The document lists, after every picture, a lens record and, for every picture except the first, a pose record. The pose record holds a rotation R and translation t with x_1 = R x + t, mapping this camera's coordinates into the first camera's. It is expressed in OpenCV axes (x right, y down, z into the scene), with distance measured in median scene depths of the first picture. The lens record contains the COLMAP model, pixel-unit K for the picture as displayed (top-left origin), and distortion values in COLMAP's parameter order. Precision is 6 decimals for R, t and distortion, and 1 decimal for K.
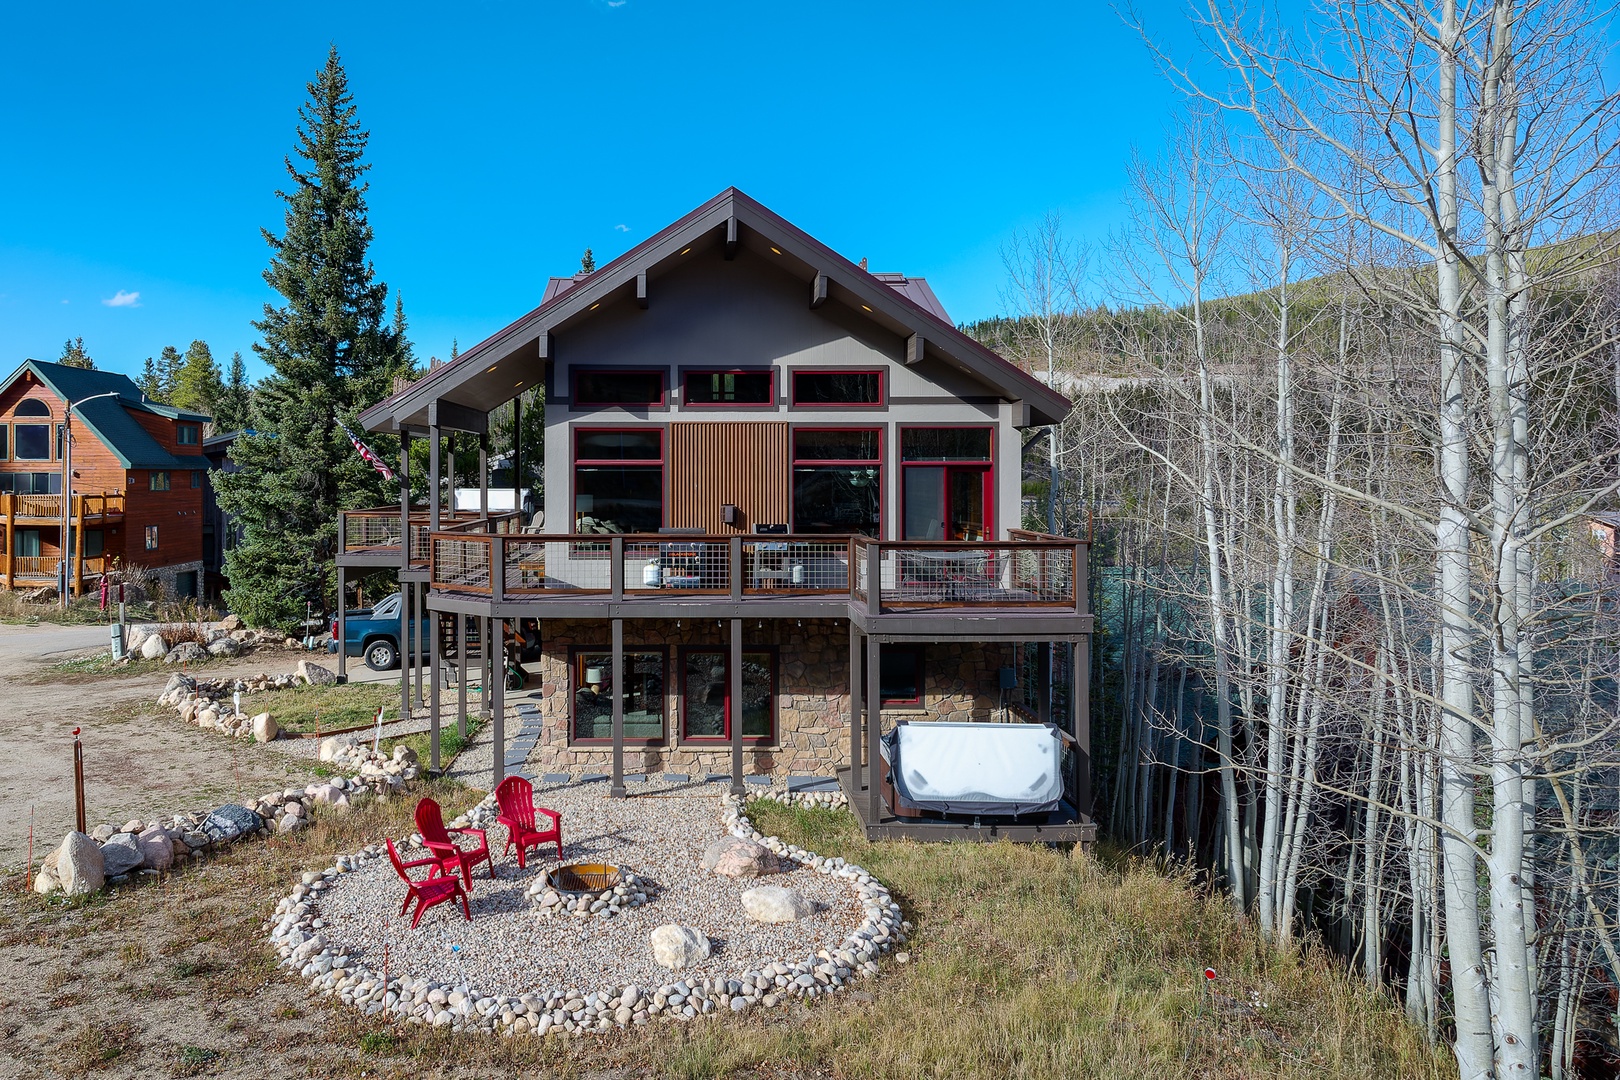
lens RADIAL K [[1214.8, 0, 743.8], [0, 1214.8, 480.2], [0, 0, 1]] dist [-0.047593, -0.002729]
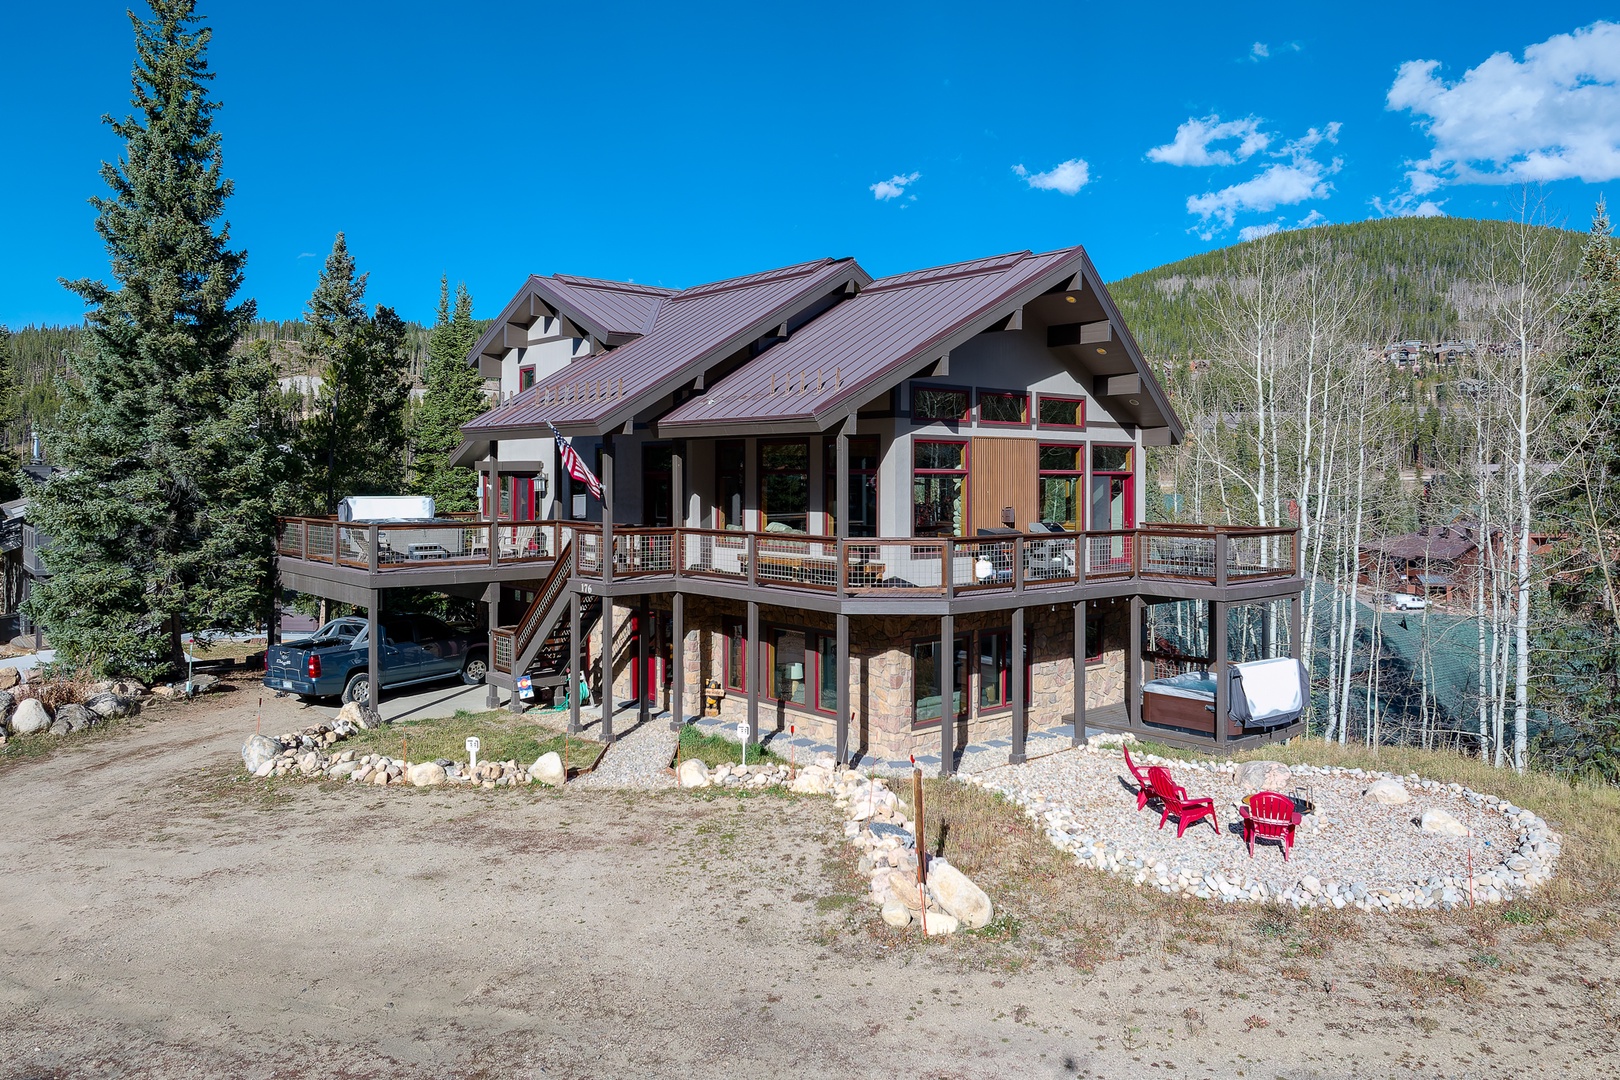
lens RADIAL K [[1125.0, 0, 848.3], [0, 1125.0, 481.1], [0, 0, 1]] dist [-0.038555, 0.021115]
pose [[0.773061, -0.000683, 0.634331, -0.818110], [0.000794, 1.000000, 0.000109, -0.005948], [-0.634331, 0.000420, 0.773062, 0.249371]]
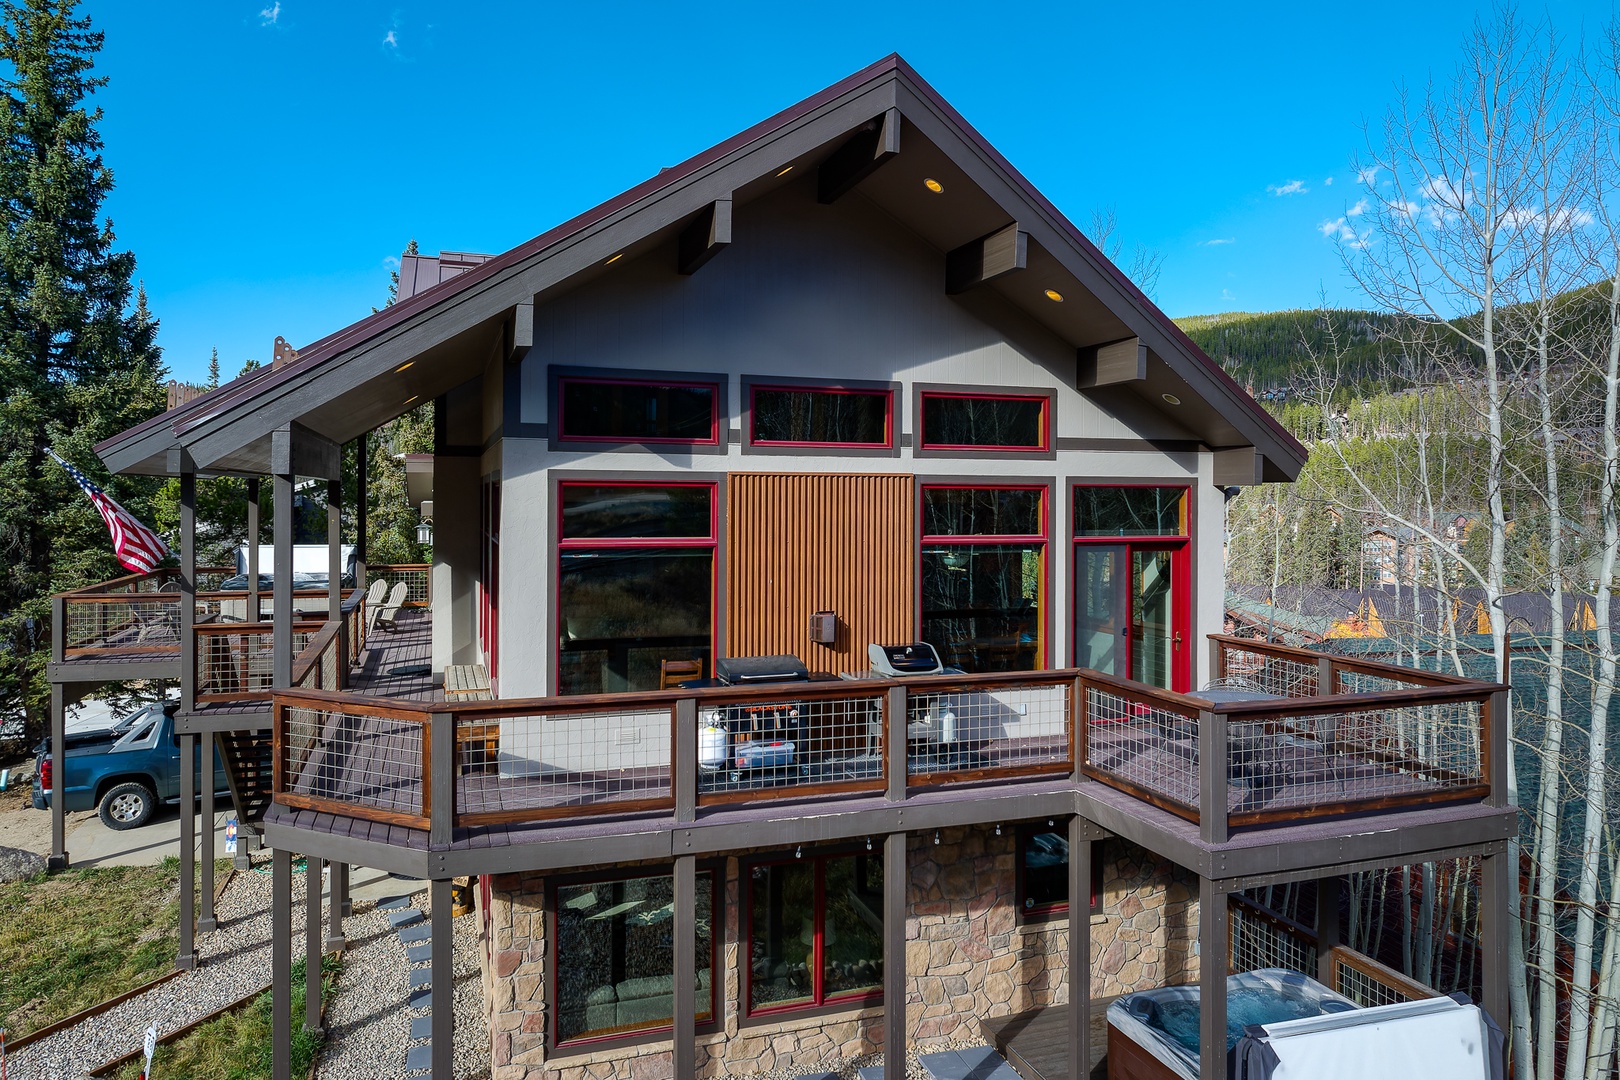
lens RADIAL K [[1091.5, 0, 846.6], [0, 1091.5, 500.3], [0, 0, 1]] dist [-0.025132, 0.014006]
pose [[0.951814, 0.005019, 0.306636, -0.164627], [-0.004247, 0.999986, -0.003182, -0.032839], [-0.306648, 0.001727, 0.951822, 0.482070]]
